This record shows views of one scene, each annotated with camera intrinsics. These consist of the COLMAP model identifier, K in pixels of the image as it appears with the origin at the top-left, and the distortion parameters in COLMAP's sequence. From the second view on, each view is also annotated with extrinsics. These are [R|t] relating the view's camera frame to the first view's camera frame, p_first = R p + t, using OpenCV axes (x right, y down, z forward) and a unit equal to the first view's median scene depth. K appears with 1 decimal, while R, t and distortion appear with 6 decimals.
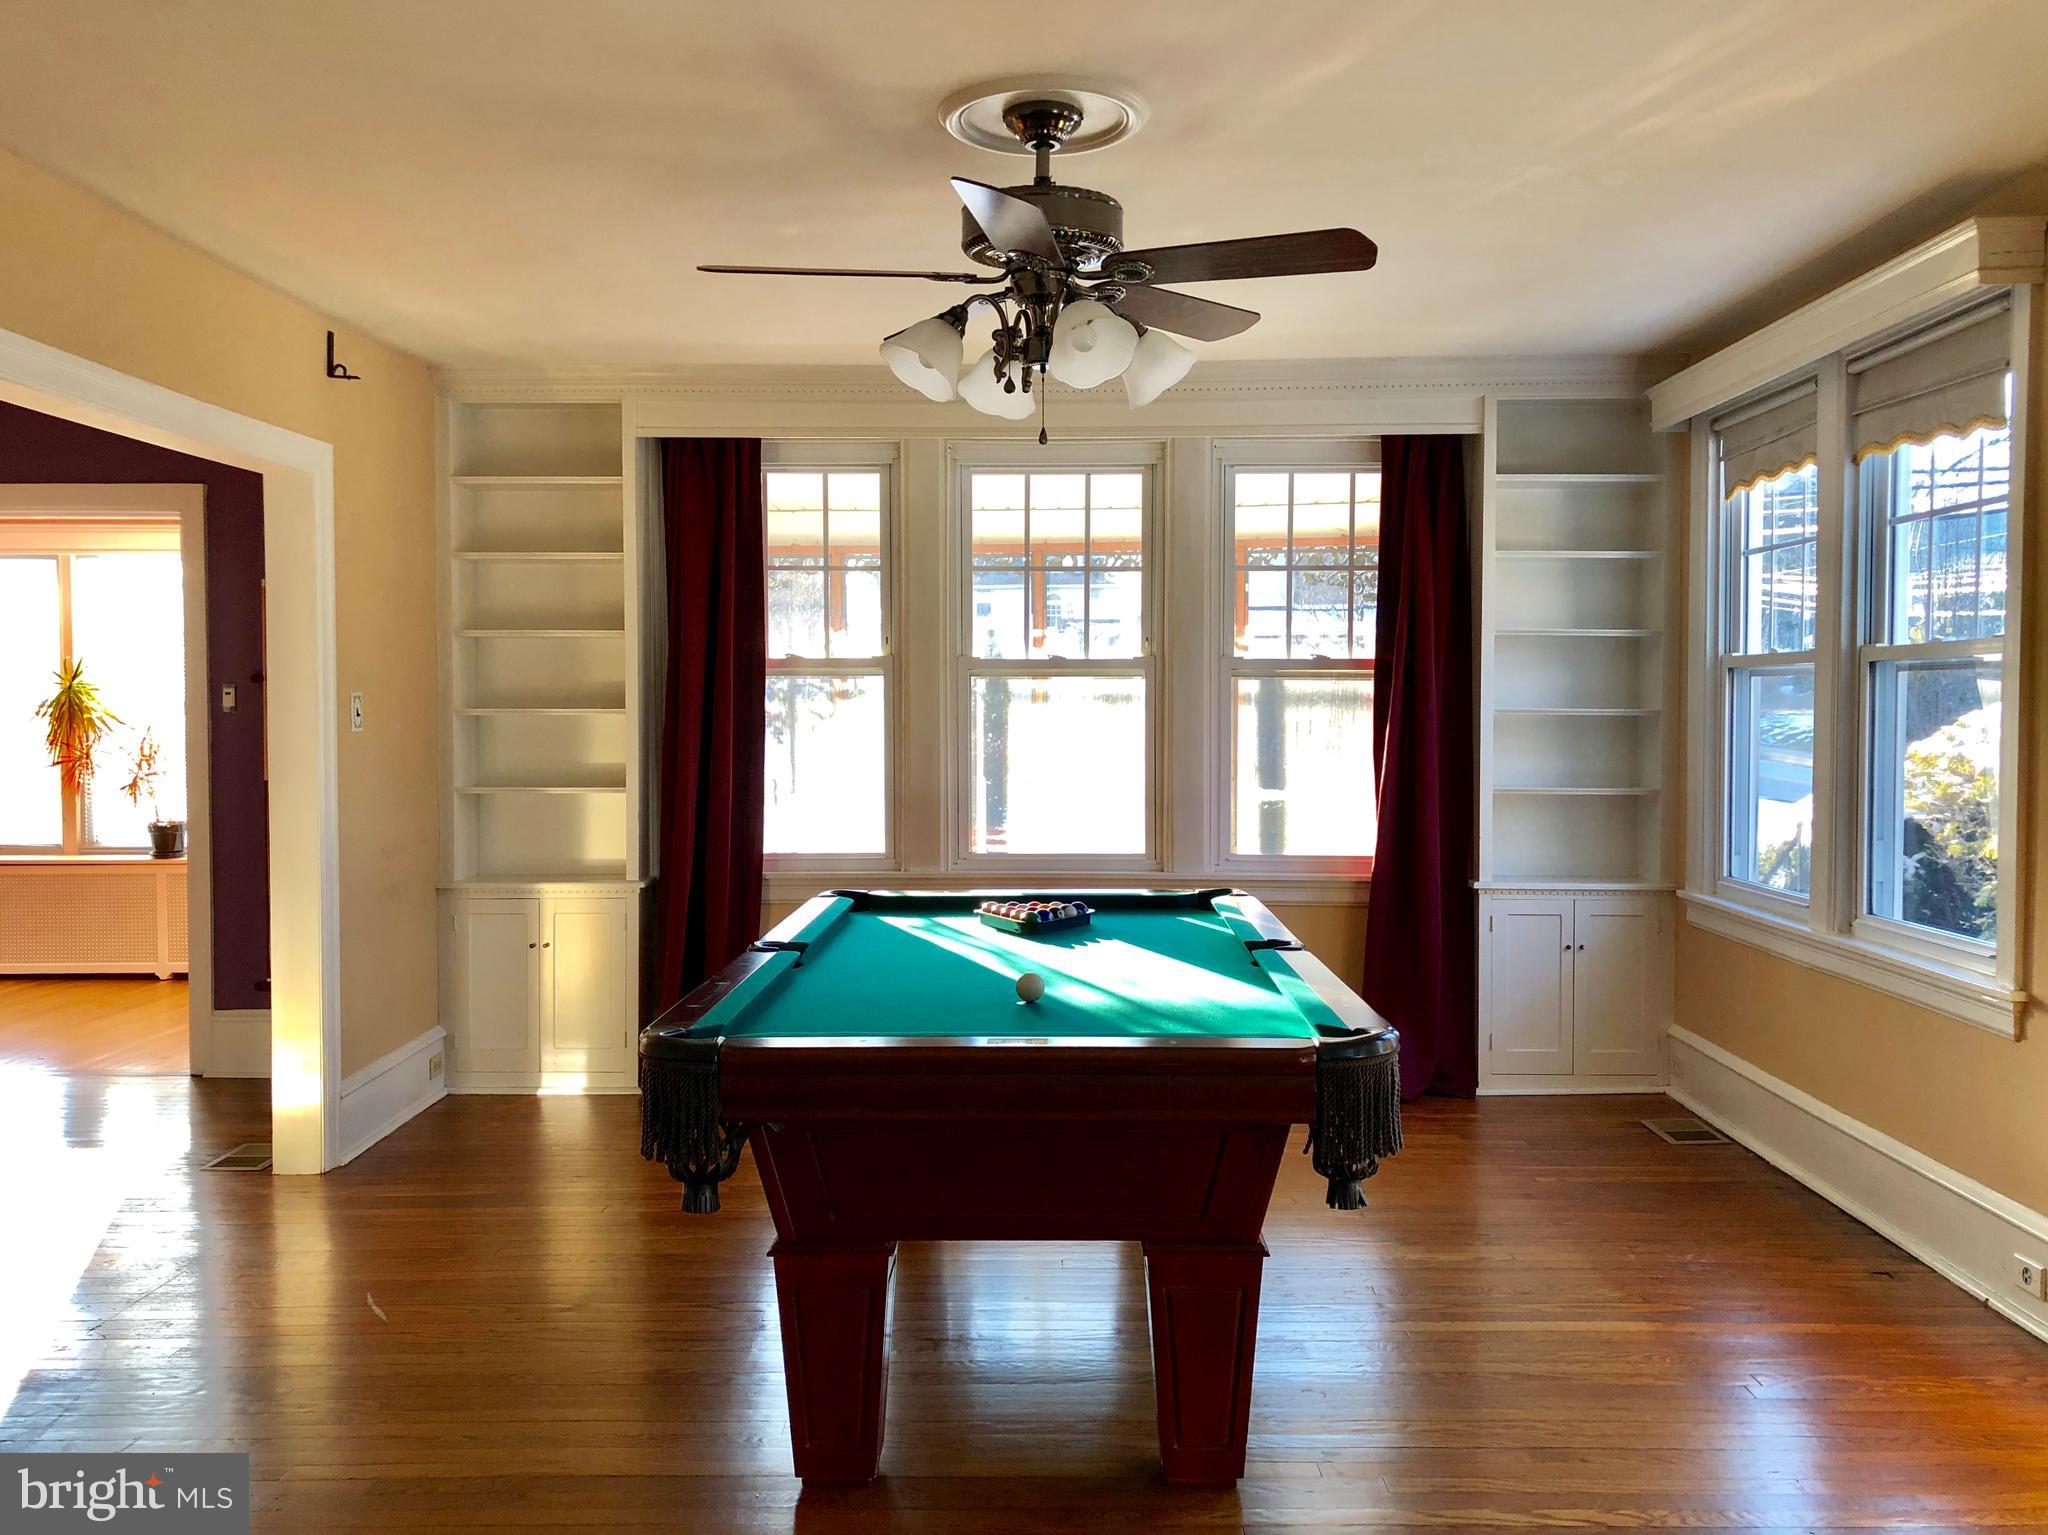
lens RADIAL K [[1701.8, 0, 1029.9], [0, 1701.8, 760.9], [0, 0, 1]] dist [0.060991, -0.022648]
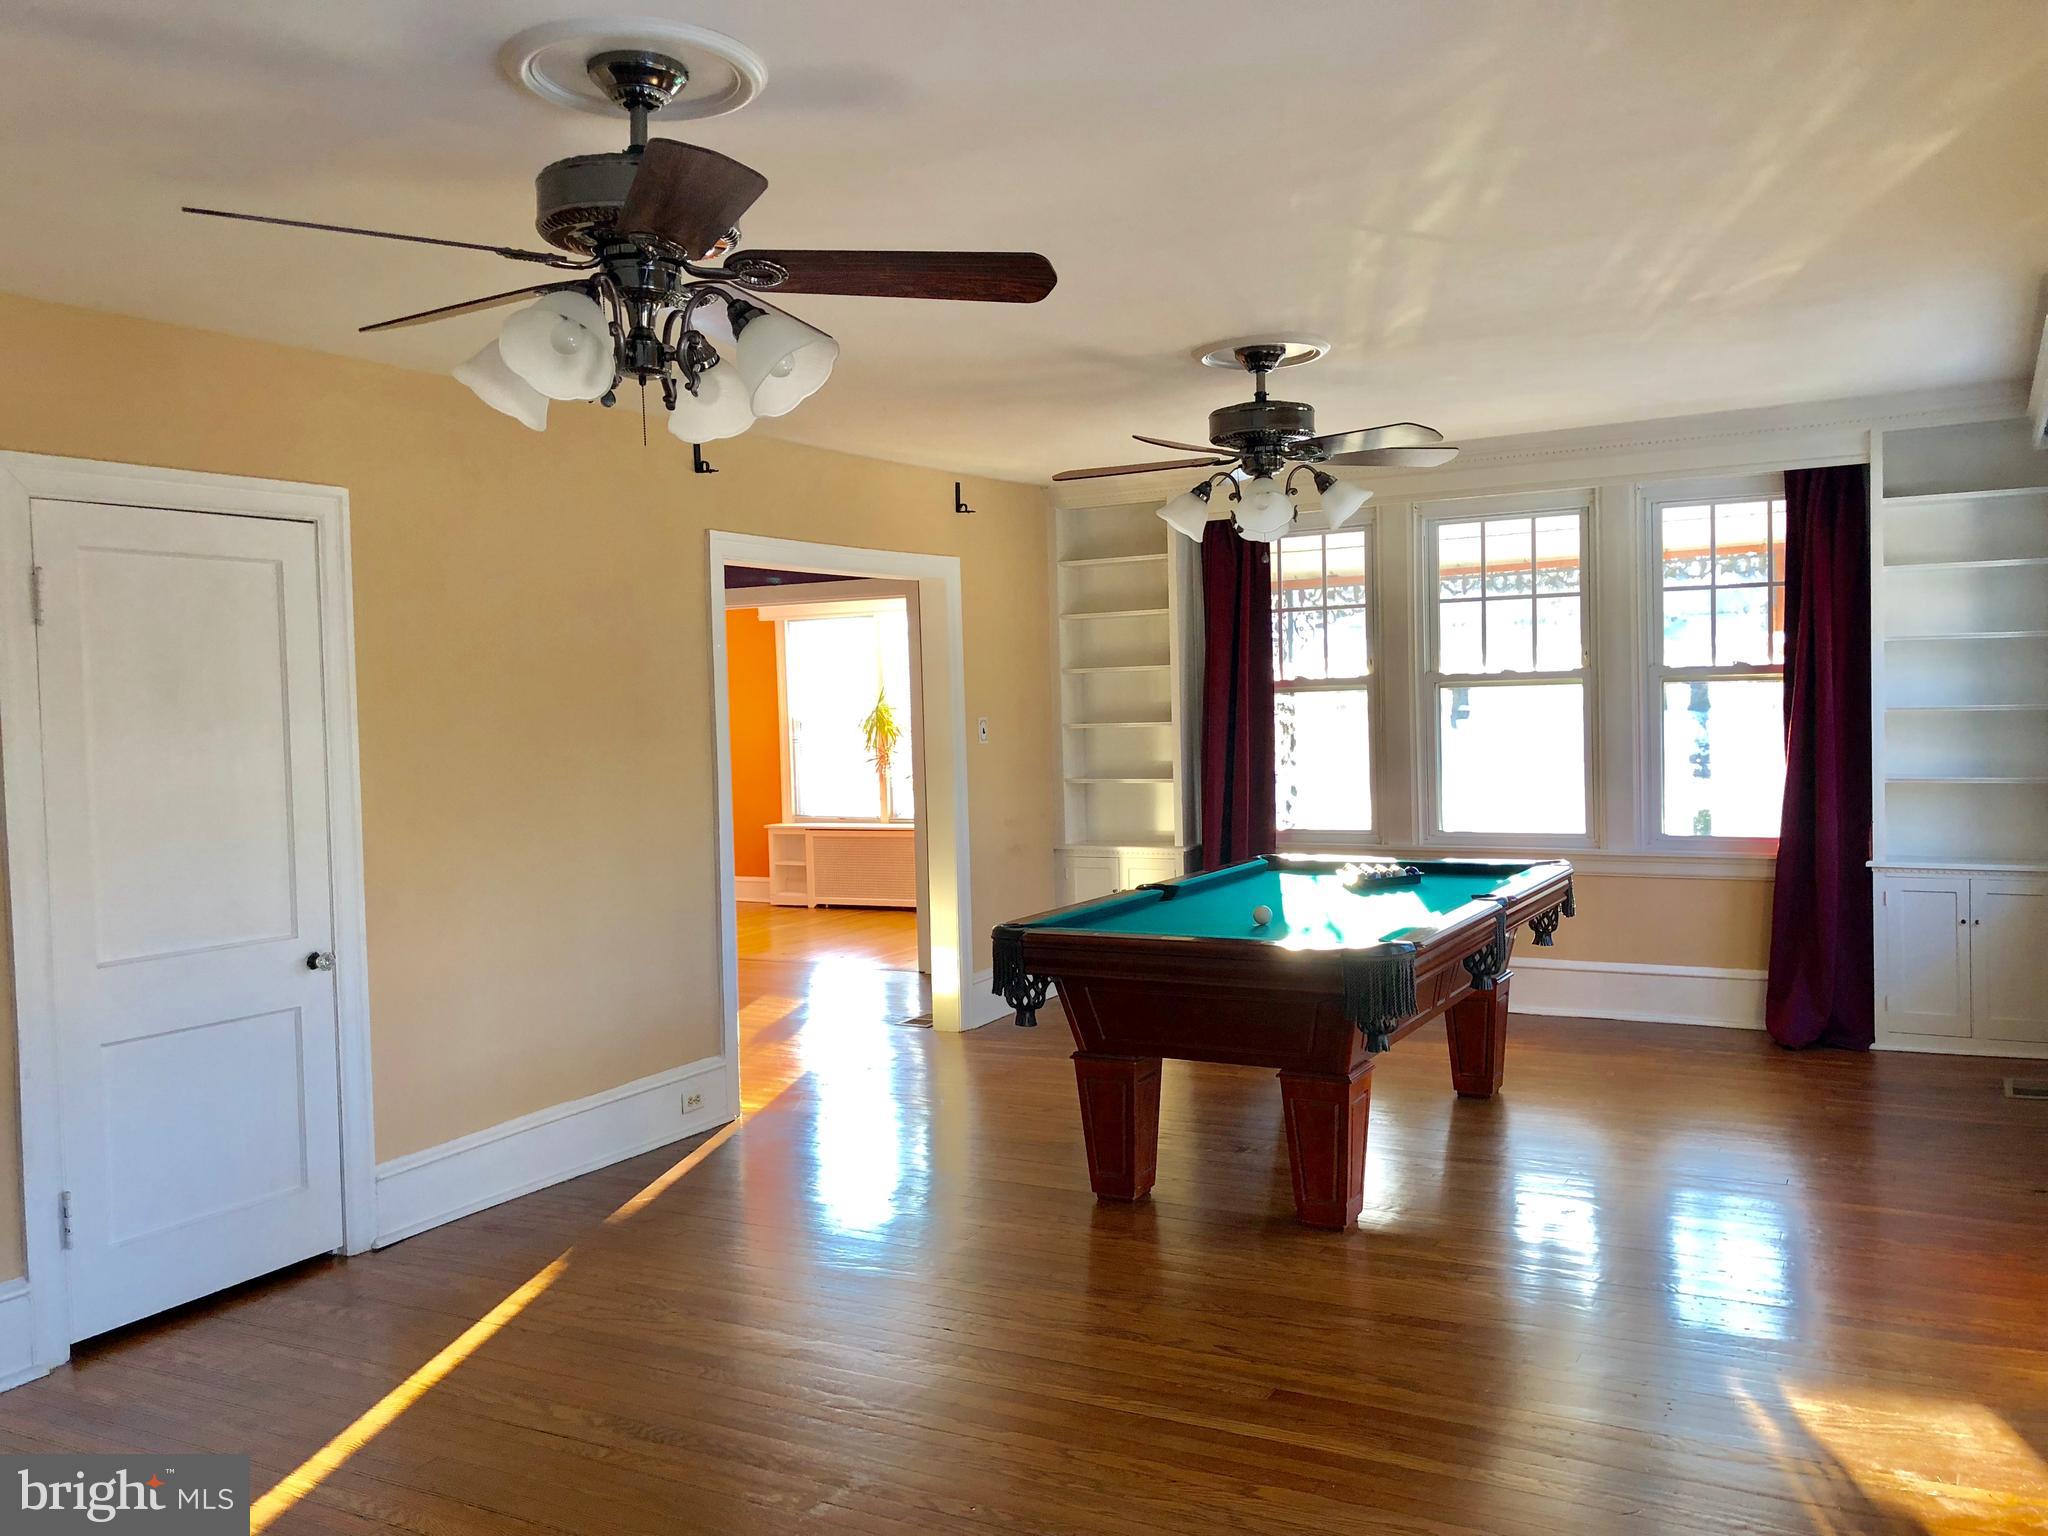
lens RADIAL K [[1701.8, 0, 1024.4], [0, 1701.8, 771.4], [0, 0, 1]] dist [0.060991, -0.022648]
pose [[0.879310, -0.004583, -0.476228, 0.306136], [0.014679, 0.999739, 0.017483, -0.015895], [0.476024, -0.022364, 0.879148, -0.257252]]
